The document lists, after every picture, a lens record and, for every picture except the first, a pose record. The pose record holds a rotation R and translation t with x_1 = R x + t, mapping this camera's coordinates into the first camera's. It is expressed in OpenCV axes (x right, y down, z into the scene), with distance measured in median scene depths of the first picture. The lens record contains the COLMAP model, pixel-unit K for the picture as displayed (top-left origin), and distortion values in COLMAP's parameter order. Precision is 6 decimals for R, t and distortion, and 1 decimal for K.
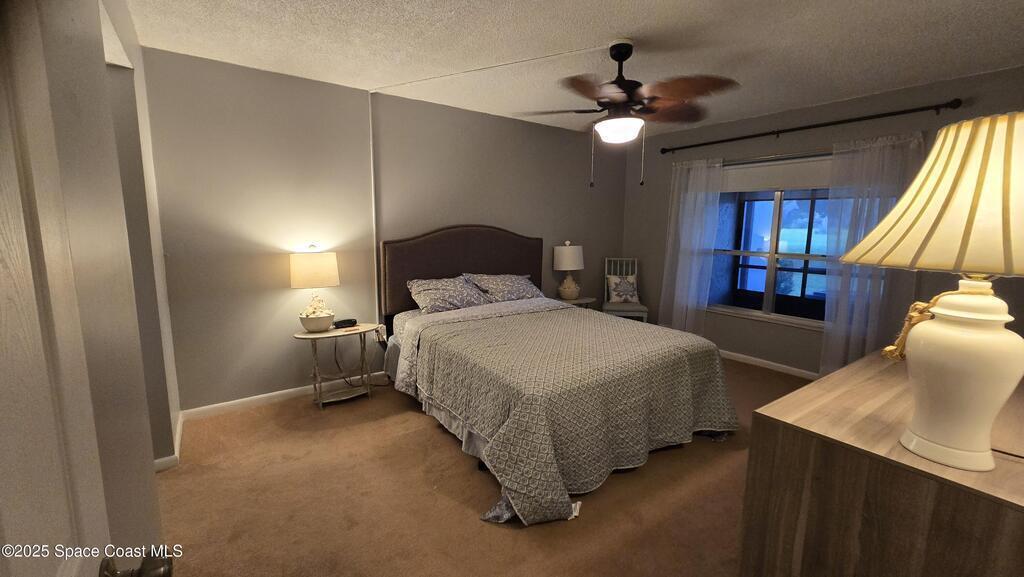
lens RADIAL K [[420.5, 0, 512.6], [0, 420.5, 285.9], [0, 0, 1]] dist [0.001755, 0.000292]
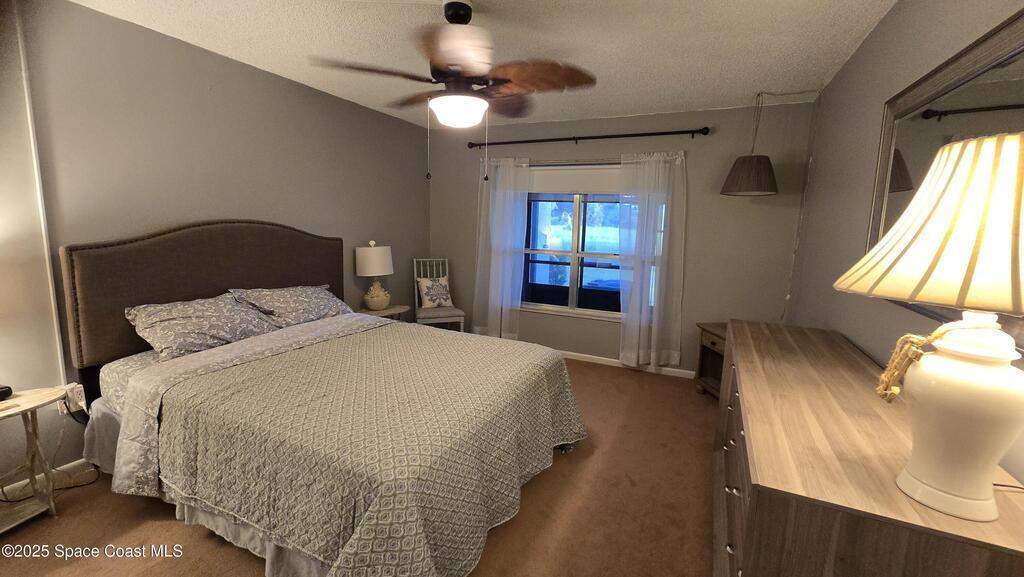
lens RADIAL K [[424.6, 0, 518.6], [0, 424.6, 285.9], [0, 0, 1]] dist [0.003442, 0.000380]
pose [[0.868298, -0.055940, 0.492879, -0.053154], [0.049418, 0.998433, 0.026259, -0.033613], [-0.493575, 0.001557, 0.869702, 0.160523]]
